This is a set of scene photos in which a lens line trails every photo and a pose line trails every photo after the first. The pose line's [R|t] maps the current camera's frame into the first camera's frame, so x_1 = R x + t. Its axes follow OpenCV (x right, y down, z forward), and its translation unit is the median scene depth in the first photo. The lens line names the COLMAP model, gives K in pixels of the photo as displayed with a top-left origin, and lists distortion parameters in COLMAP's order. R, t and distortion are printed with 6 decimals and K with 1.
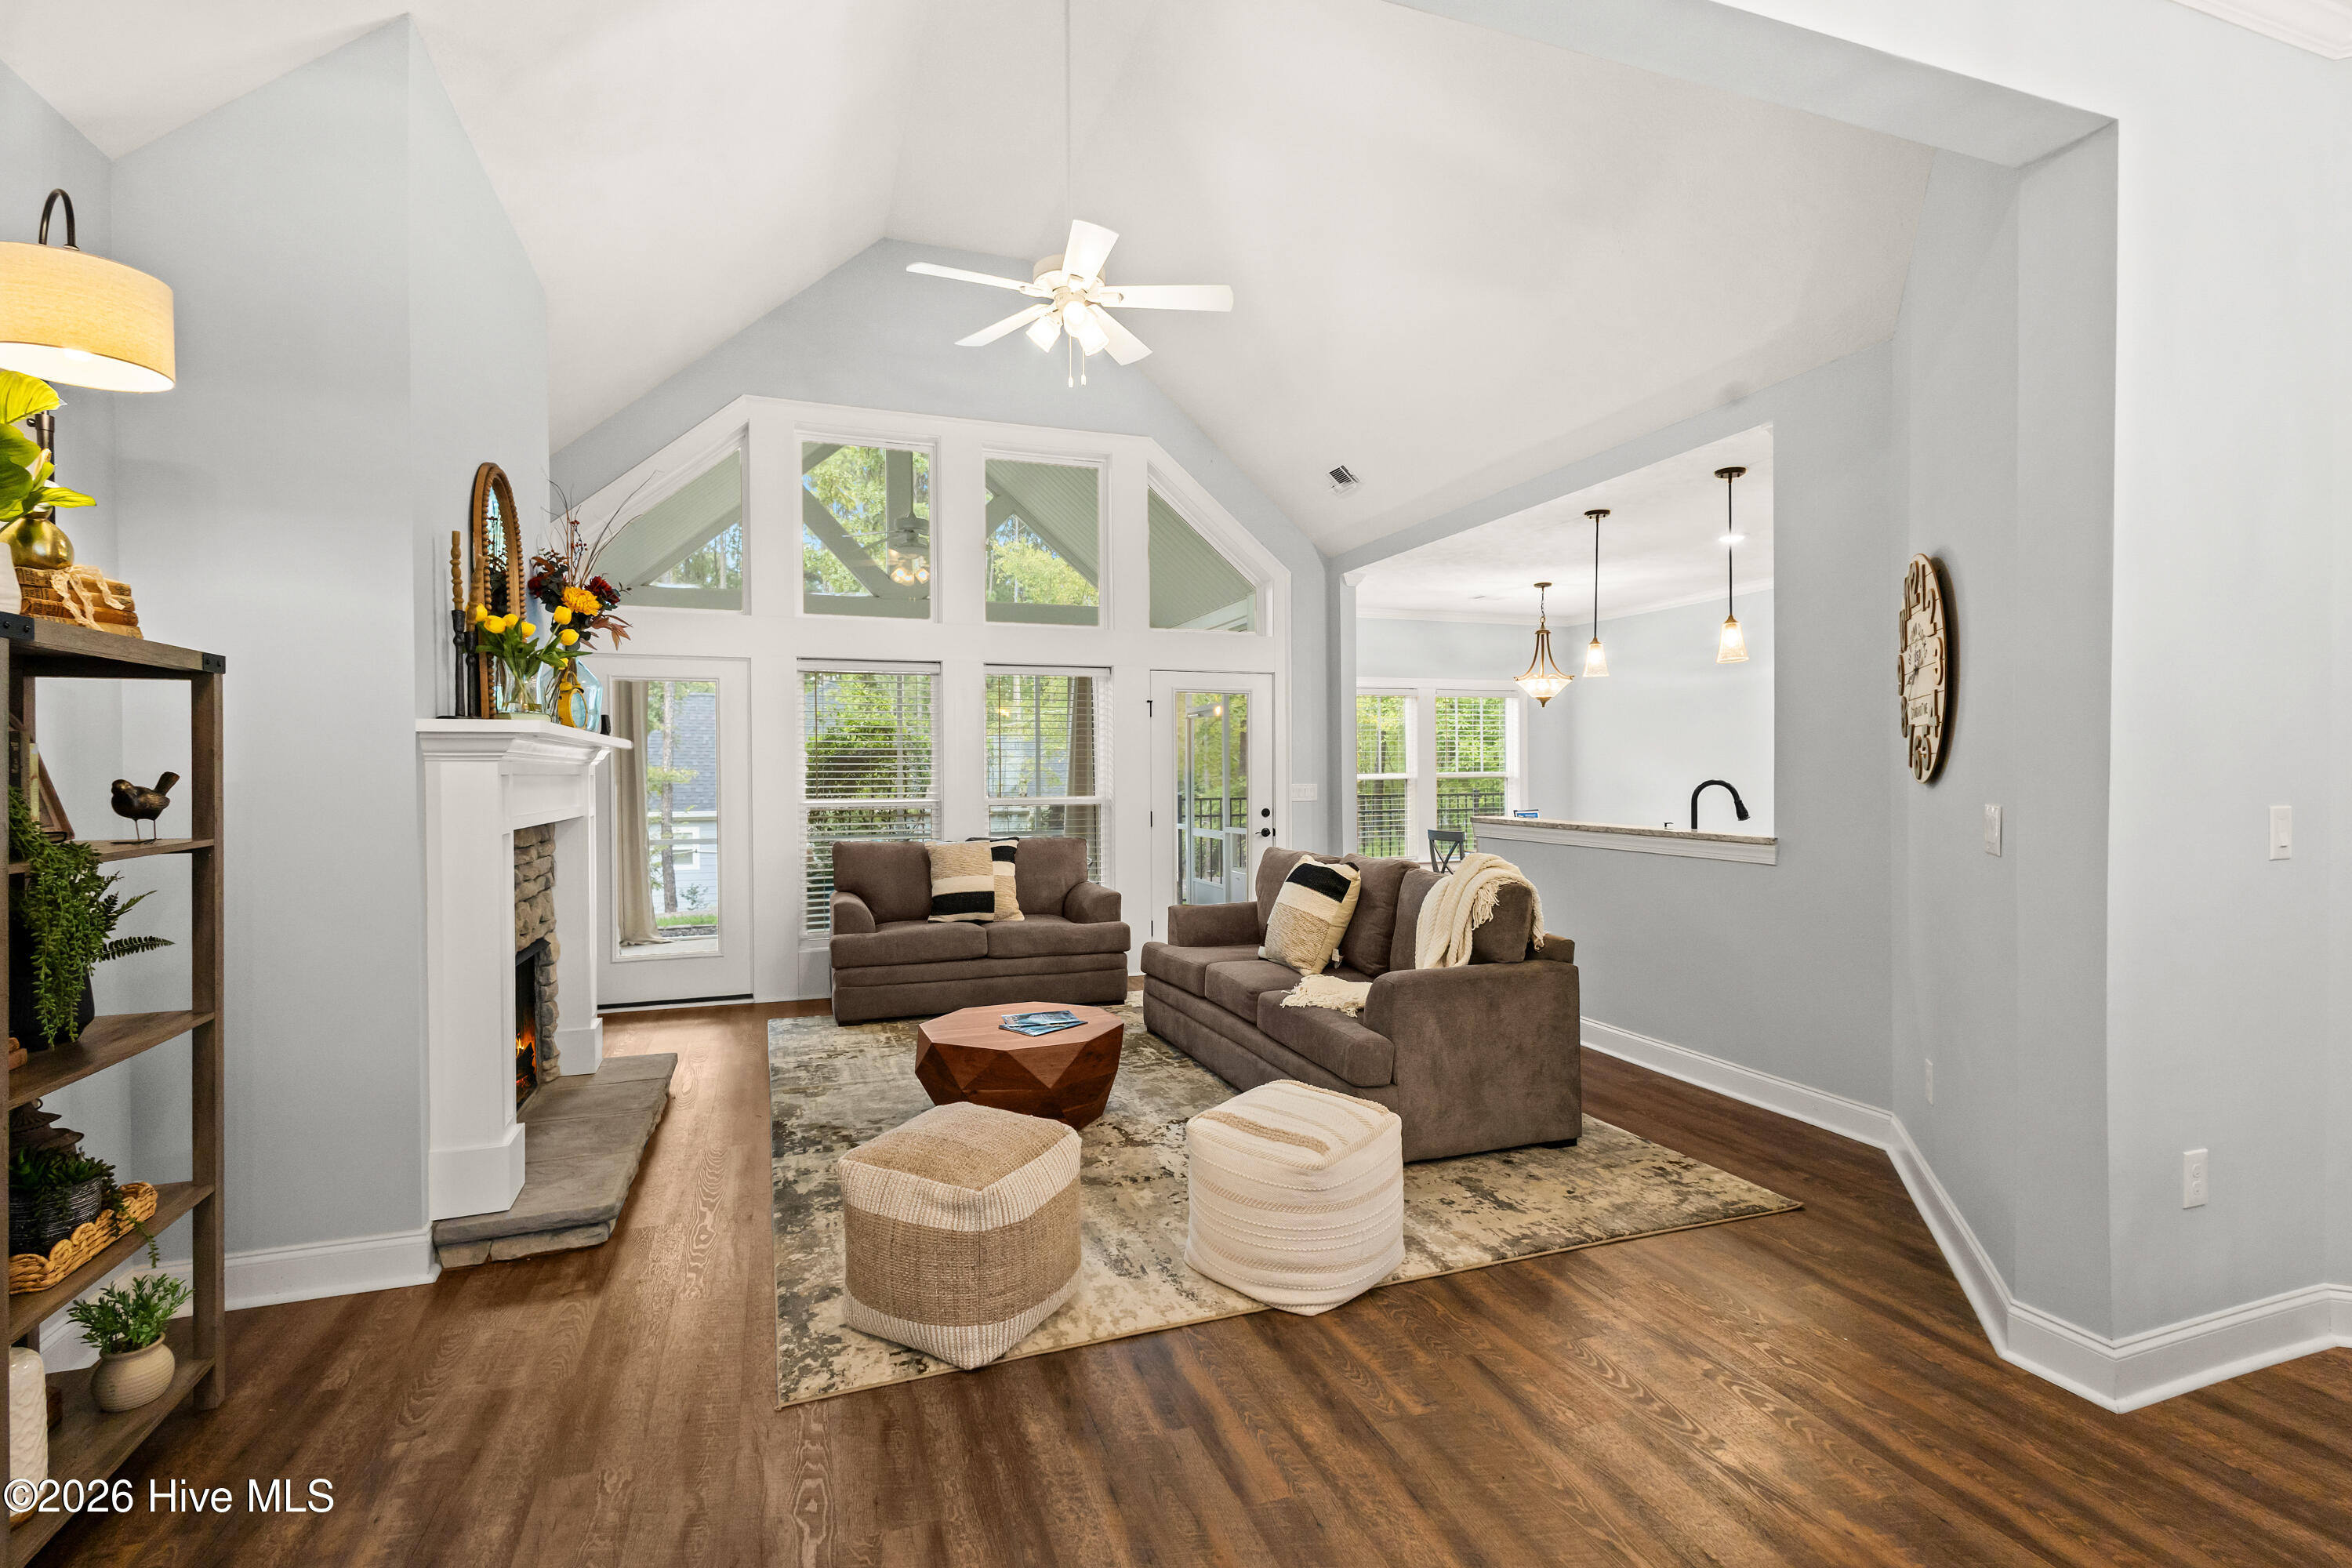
lens RADIAL K [[1101.3, 0, 1178.7], [0, 1101.3, 772.5], [0, 0, 1]] dist [0.019813, -0.007685]
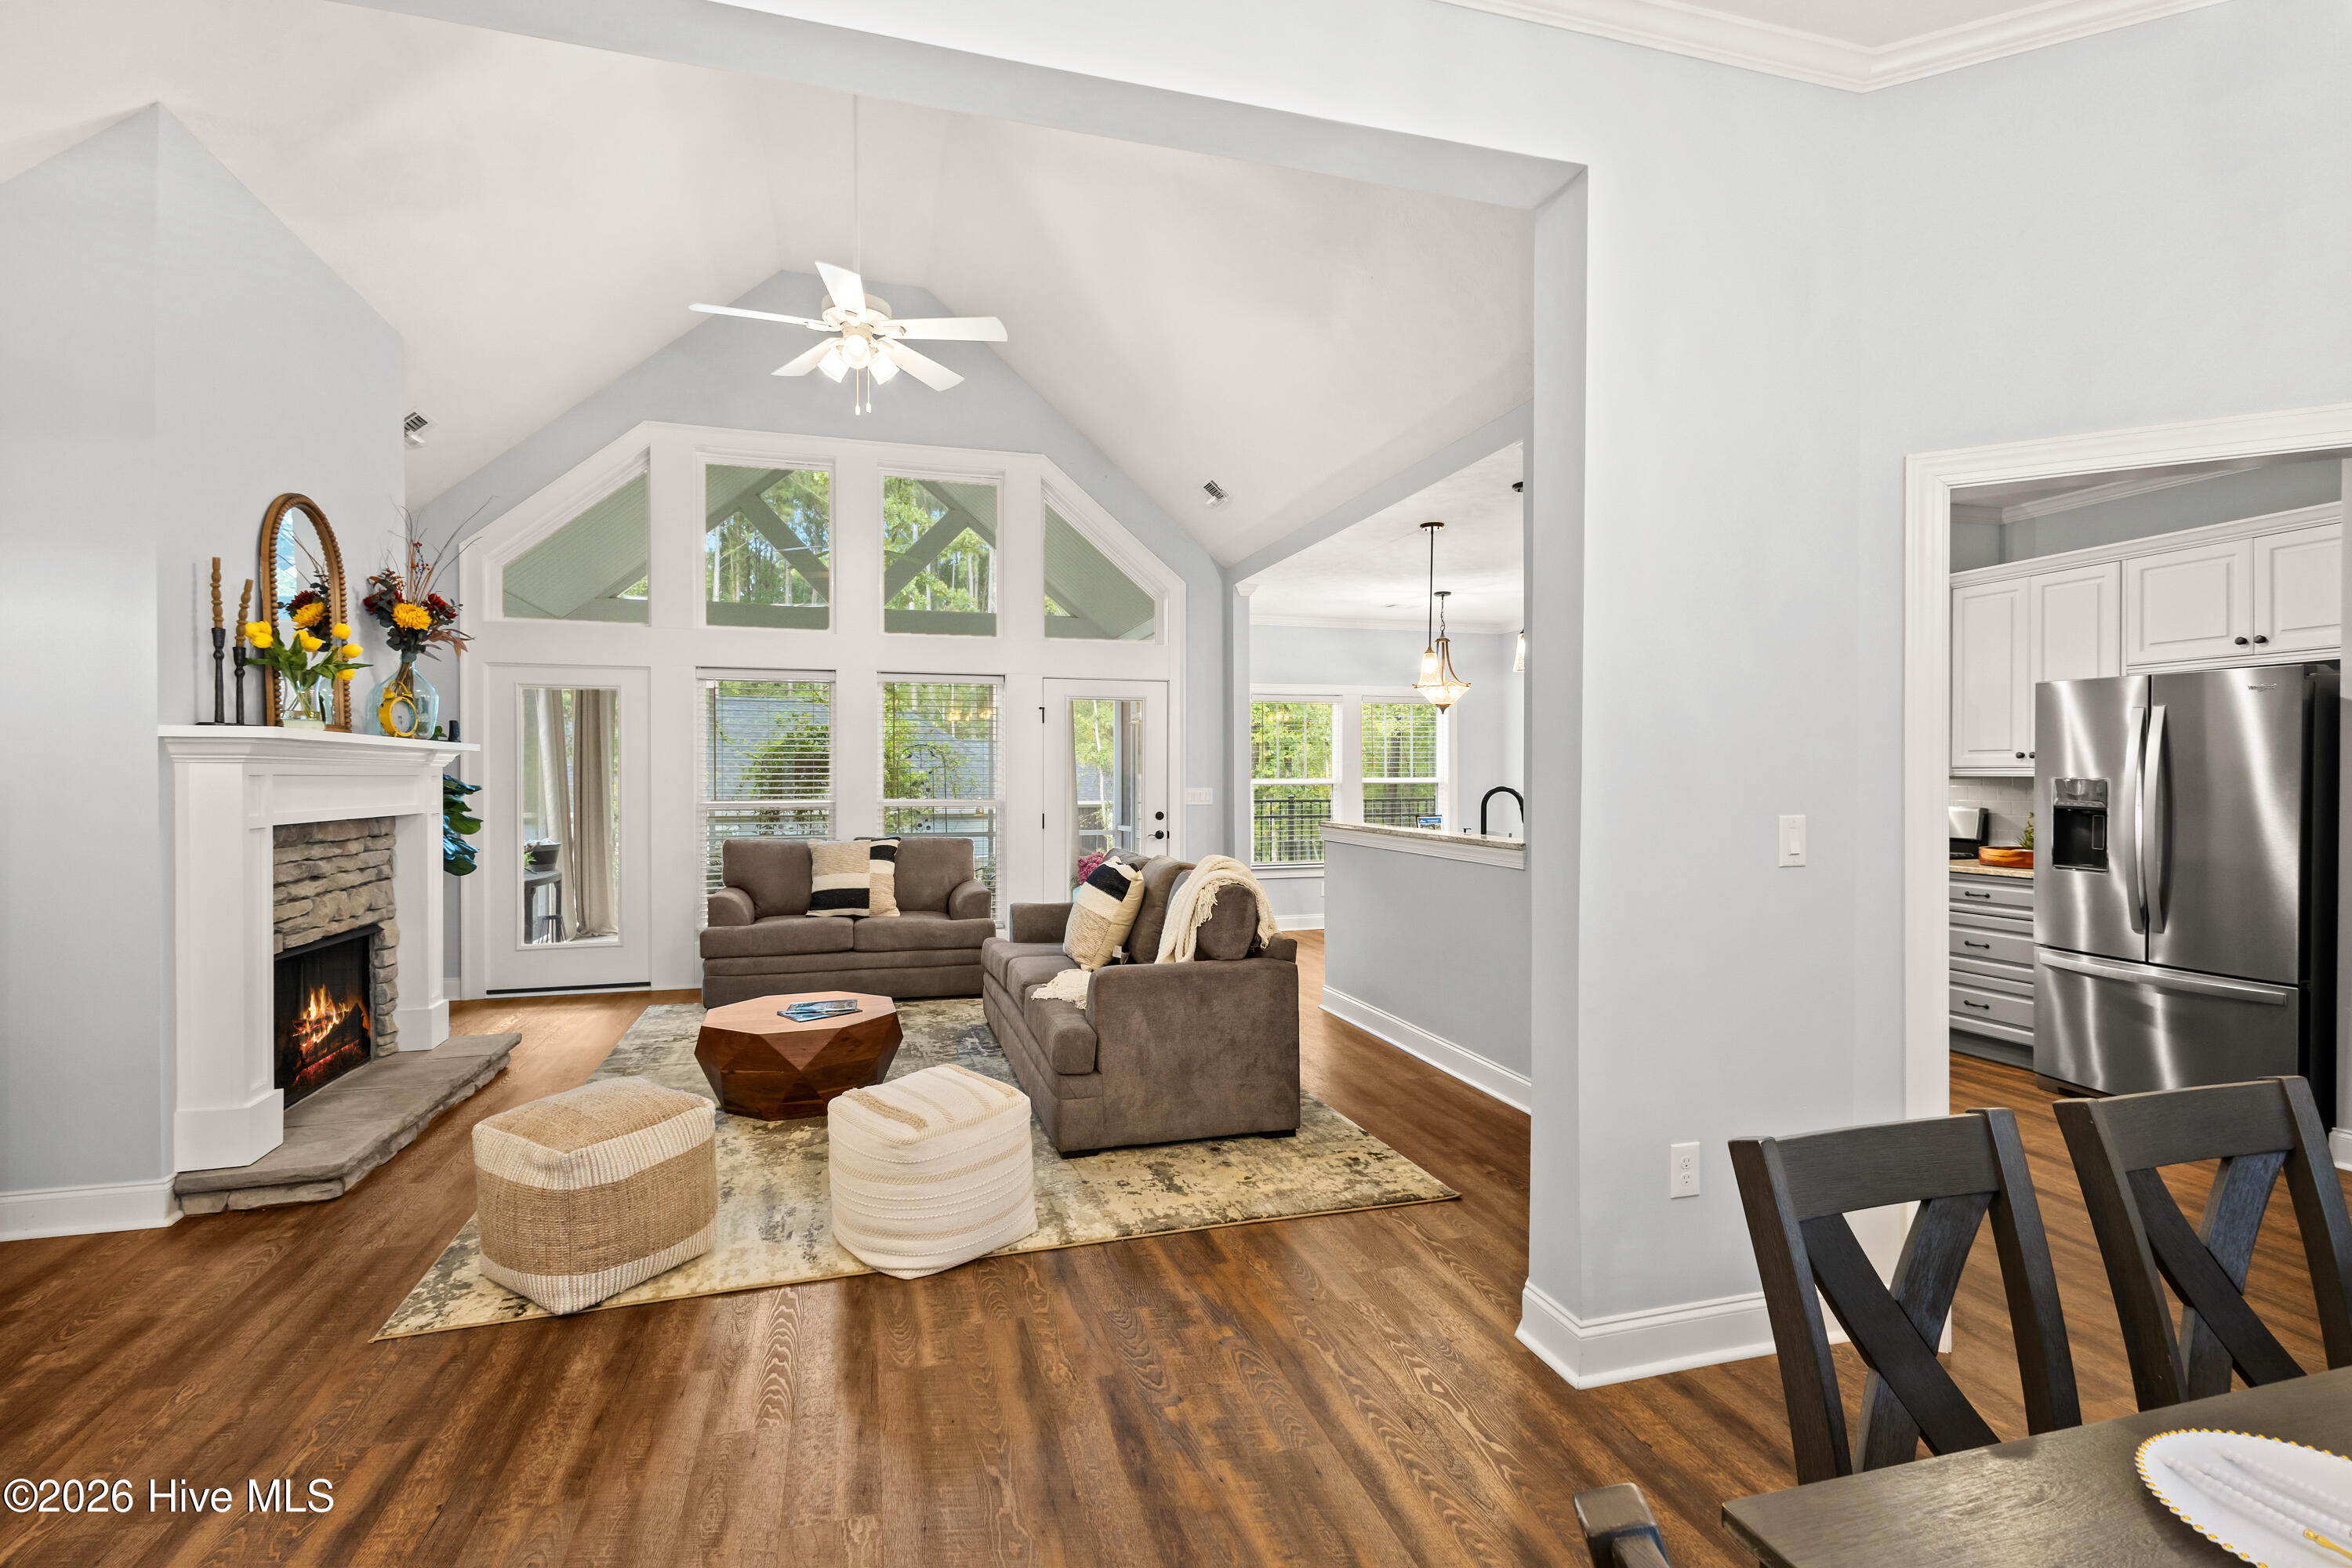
lens RADIAL K [[1092.3, 0, 1174.9], [0, 1092.3, 771.4], [0, 0, 1]] dist [0.019860, -0.007020]
pose [[0.997863, 0.005408, -0.065114, 0.328280], [-0.005675, 0.999976, -0.003909, -0.002426], [0.065091, 0.004270, 0.997870, -0.041464]]
